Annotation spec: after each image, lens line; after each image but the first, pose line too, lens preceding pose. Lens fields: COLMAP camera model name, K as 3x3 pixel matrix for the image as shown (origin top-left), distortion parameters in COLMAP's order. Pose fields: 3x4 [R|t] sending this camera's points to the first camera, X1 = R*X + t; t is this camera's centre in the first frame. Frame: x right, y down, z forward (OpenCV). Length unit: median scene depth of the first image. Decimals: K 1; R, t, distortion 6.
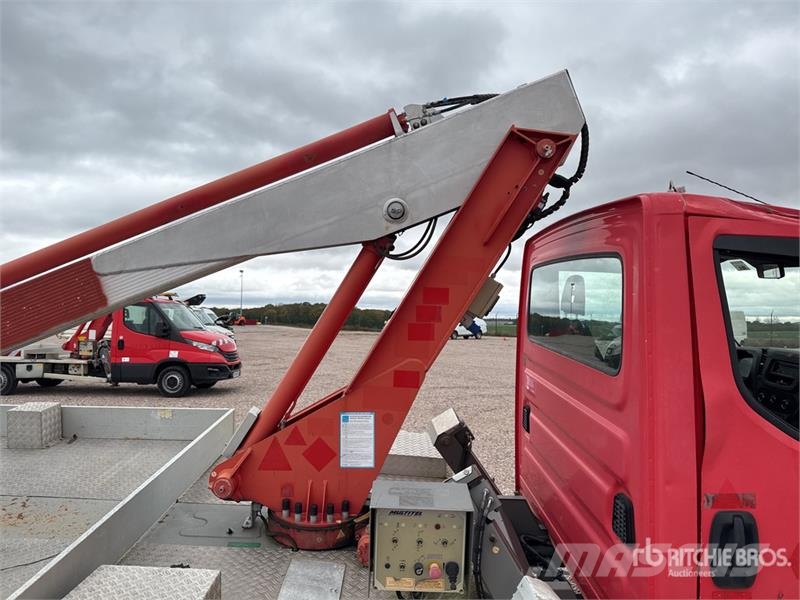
lens RADIAL K [[558.2, 0, 401.5], [0, 558.2, 286.8], [0, 0, 1]] dist [0.065169, -0.084746]
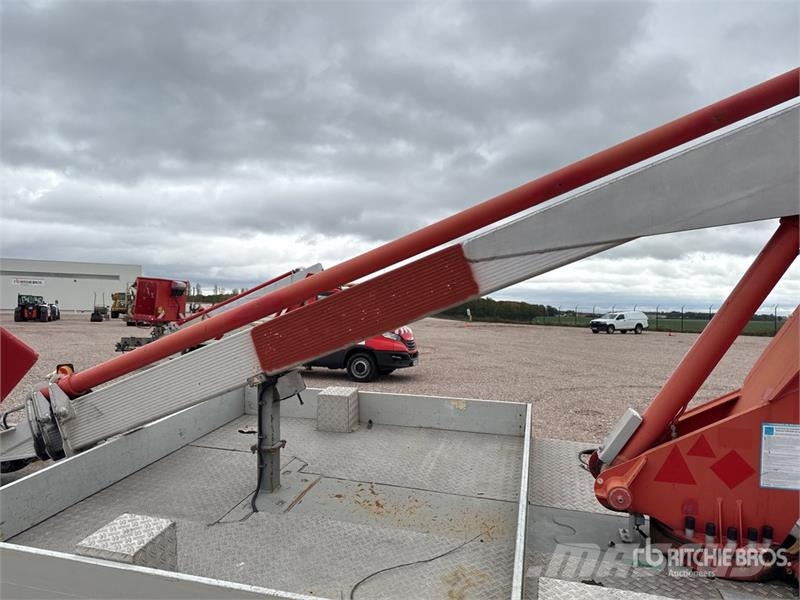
lens RADIAL K [[553.3, 0, 402.1], [0, 553.3, 293.0], [0, 0, 1]] dist [0.072610, -0.082724]
pose [[0.971640, 0.002148, -0.236457, -0.393379], [0.004312, 0.999632, 0.026799, 0.006254], [0.236427, -0.027058, 0.971272, 0.058679]]
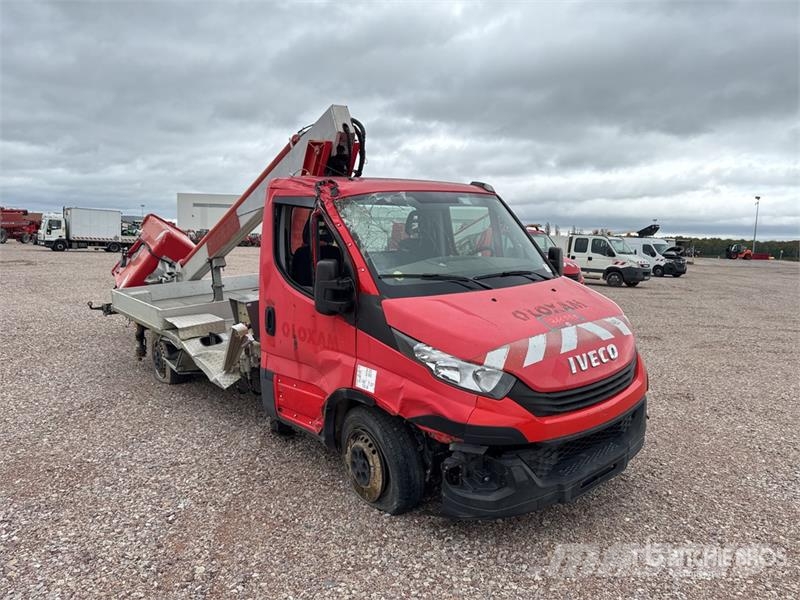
lens RADIAL K [[558.2, 0, 401.5], [0, 558.2, 286.8], [0, 0, 1]] dist [0.065169, -0.084746]
pose [[0.652775, 0.072913, -0.754034, 1.763171], [0.018971, 0.993472, 0.112489, 0.020226], [0.757314, -0.087735, 0.647131, -0.116340]]
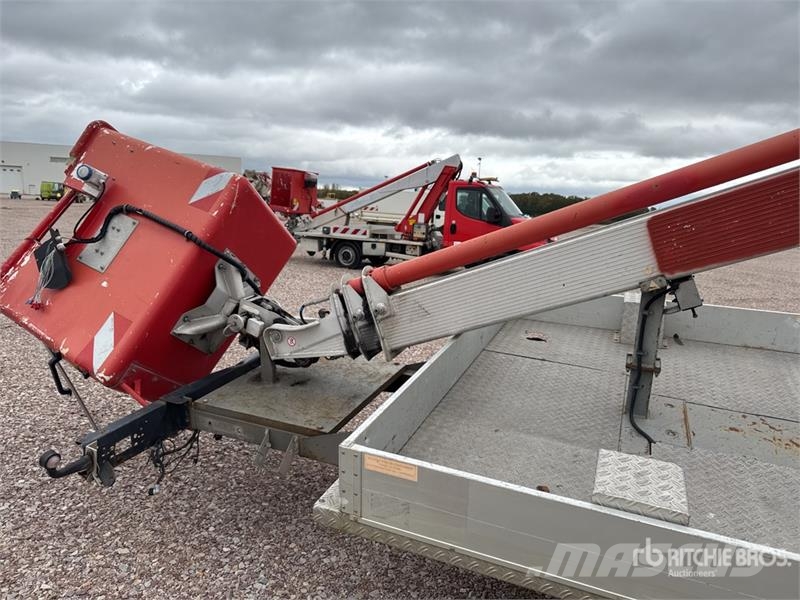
lens RADIAL K [[559.9, 0, 402.5], [0, 559.9, 302.6], [0, 0, 1]] dist [0.062165, -0.081864]
pose [[0.921518, 0.095325, -0.376454, -0.886583], [-0.010146, 0.974983, 0.222047, 0.038342], [0.388203, -0.200801, 0.899432, 0.103327]]
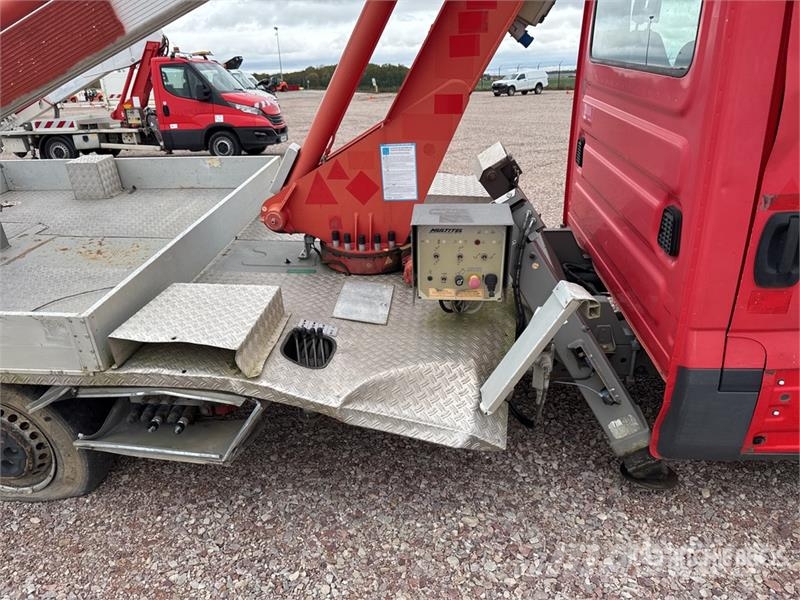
lens RADIAL K [[562.6, 0, 395.7], [0, 562.6, 295.9], [0, 0, 1]] dist [0.072932, -0.098028]
pose [[0.994282, -0.011909, -0.106120, 0.016161], [0.054512, 0.911130, 0.408497, 0.059507], [0.091824, -0.411946, 0.906570, 0.009264]]
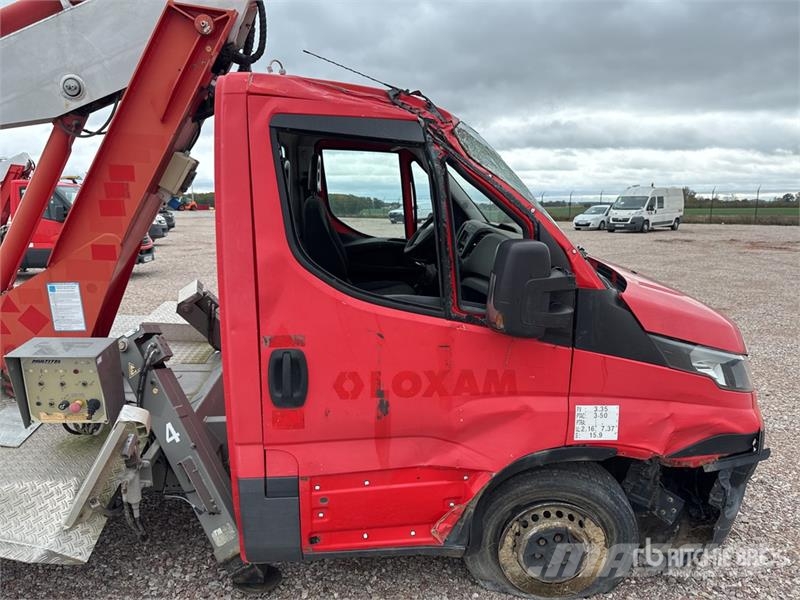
lens RADIAL K [[562.6, 0, 395.7], [0, 562.6, 295.9], [0, 0, 1]] dist [0.072932, -0.098028]
pose [[0.998504, -0.020320, 0.050763, 0.466082], [0.008676, 0.975498, 0.219837, 0.009700], [-0.053986, -0.219068, 0.974215, -0.113805]]
